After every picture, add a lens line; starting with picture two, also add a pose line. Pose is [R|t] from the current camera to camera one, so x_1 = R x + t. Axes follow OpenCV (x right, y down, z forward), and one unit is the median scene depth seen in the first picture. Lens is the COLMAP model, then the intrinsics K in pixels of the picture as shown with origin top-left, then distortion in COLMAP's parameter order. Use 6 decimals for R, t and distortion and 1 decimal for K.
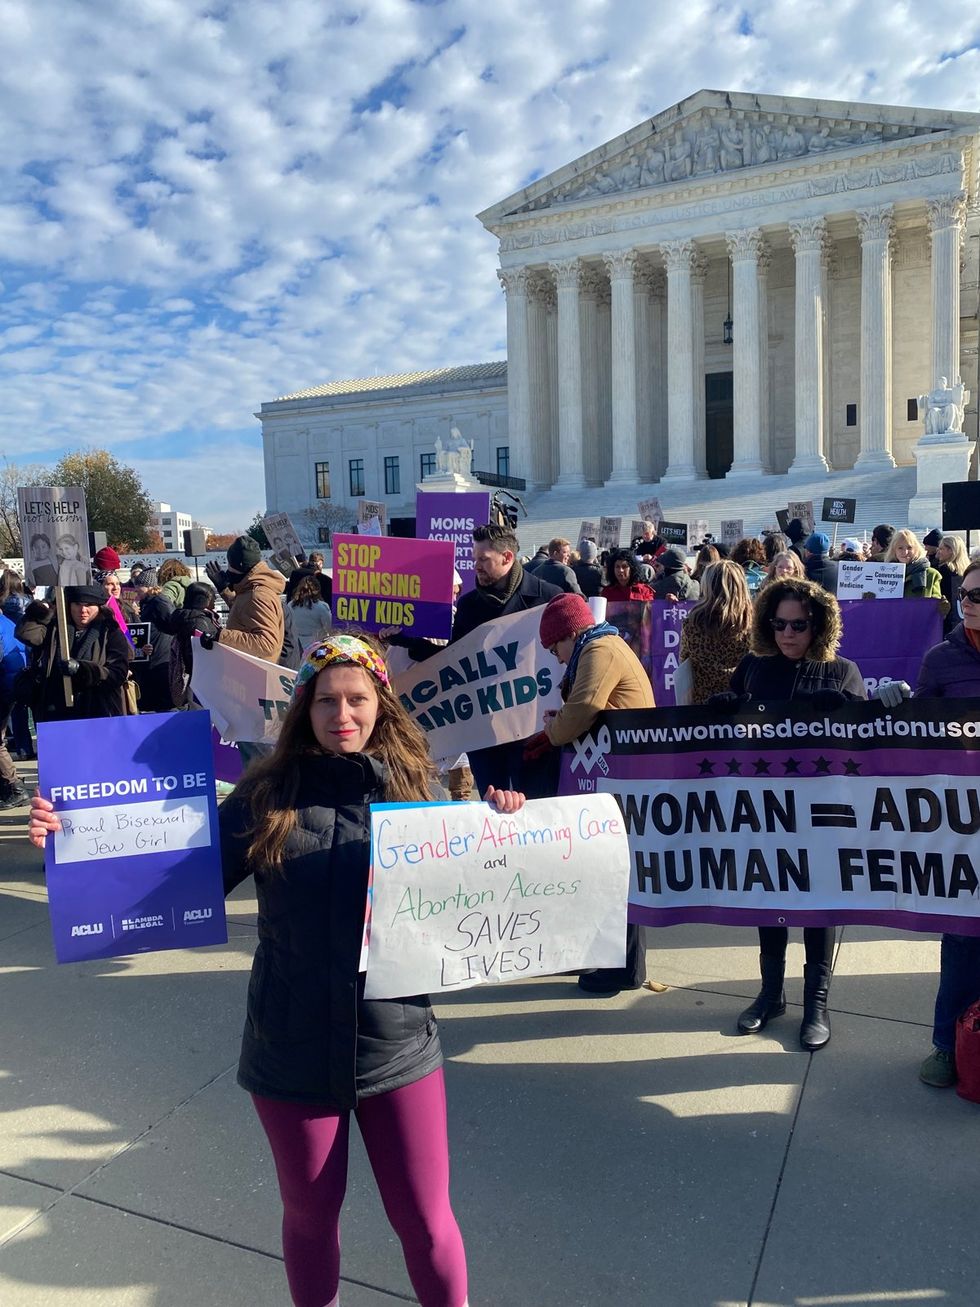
lens RADIAL K [[1036.2, 0, 477.6], [0, 1036.2, 649.9], [0, 0, 1]] dist [0.007712, 0.012963]
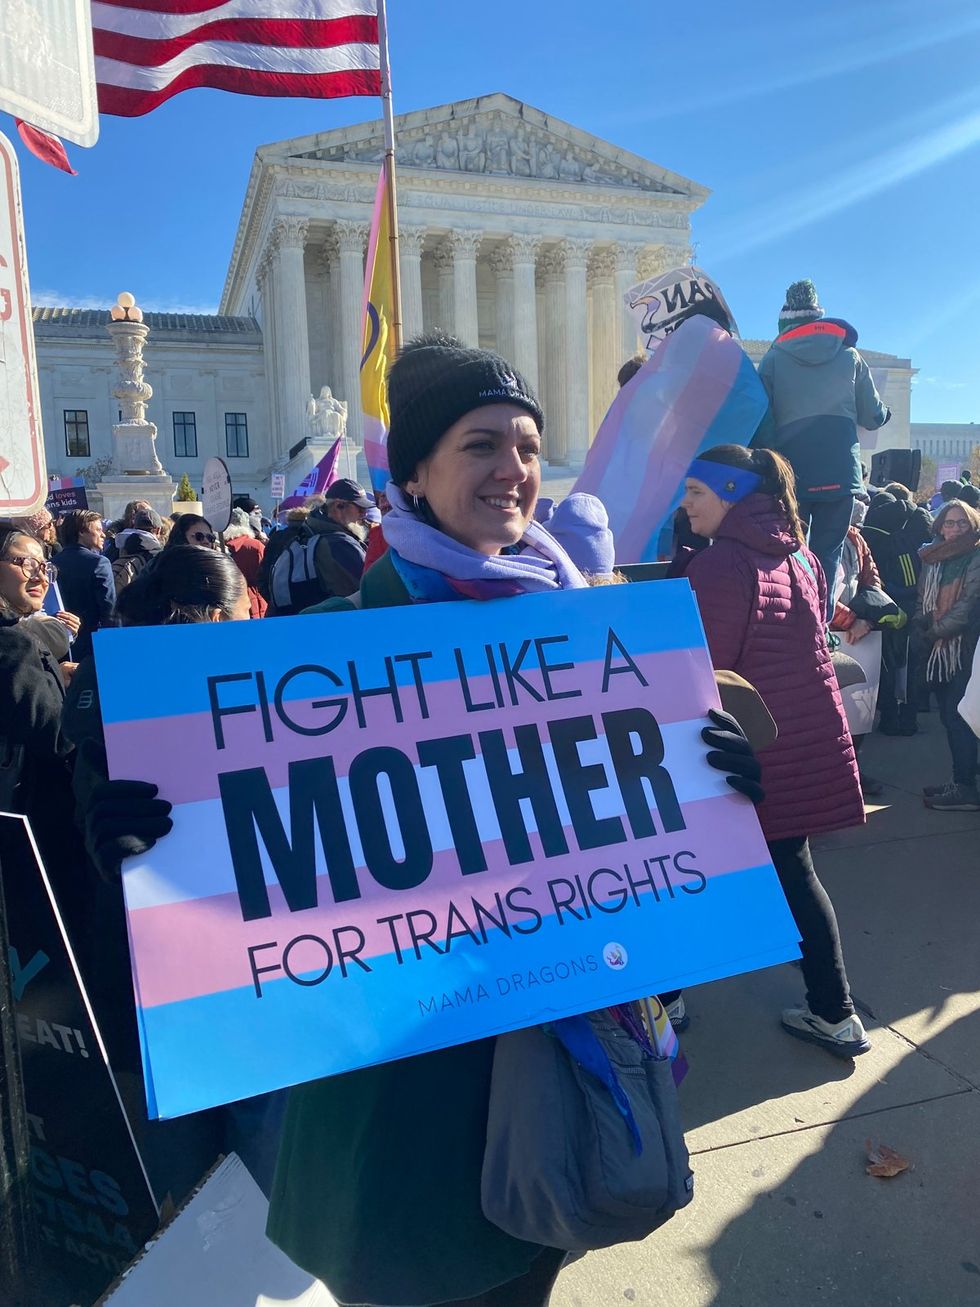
lens RADIAL K [[1059.5, 0, 486.5], [0, 1059.5, 656.1], [0, 0, 1]] dist [-0.013994, 0.053677]
pose [[0.716046, -0.056756, 0.695742, -0.552917], [0.056131, 0.998143, 0.023655, 0.002613], [-0.695793, 0.022115, 0.717902, 0.247571]]
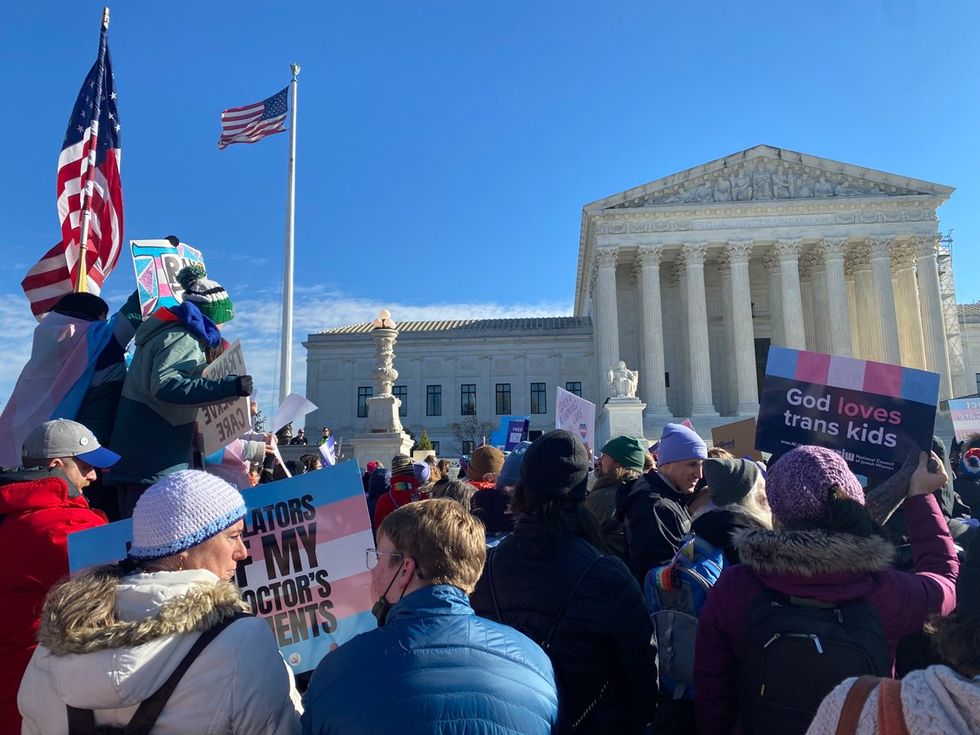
lens RADIAL K [[776.9, 0, 508.4], [0, 776.9, 362.9], [0, 0, 1]] dist [0.007712, 0.012963]
pose [[0.939011, 0.072756, 0.336102, -0.431405], [0.008593, 0.972094, -0.234436, -0.001819], [-0.343780, 0.223026, 0.912181, 0.209302]]
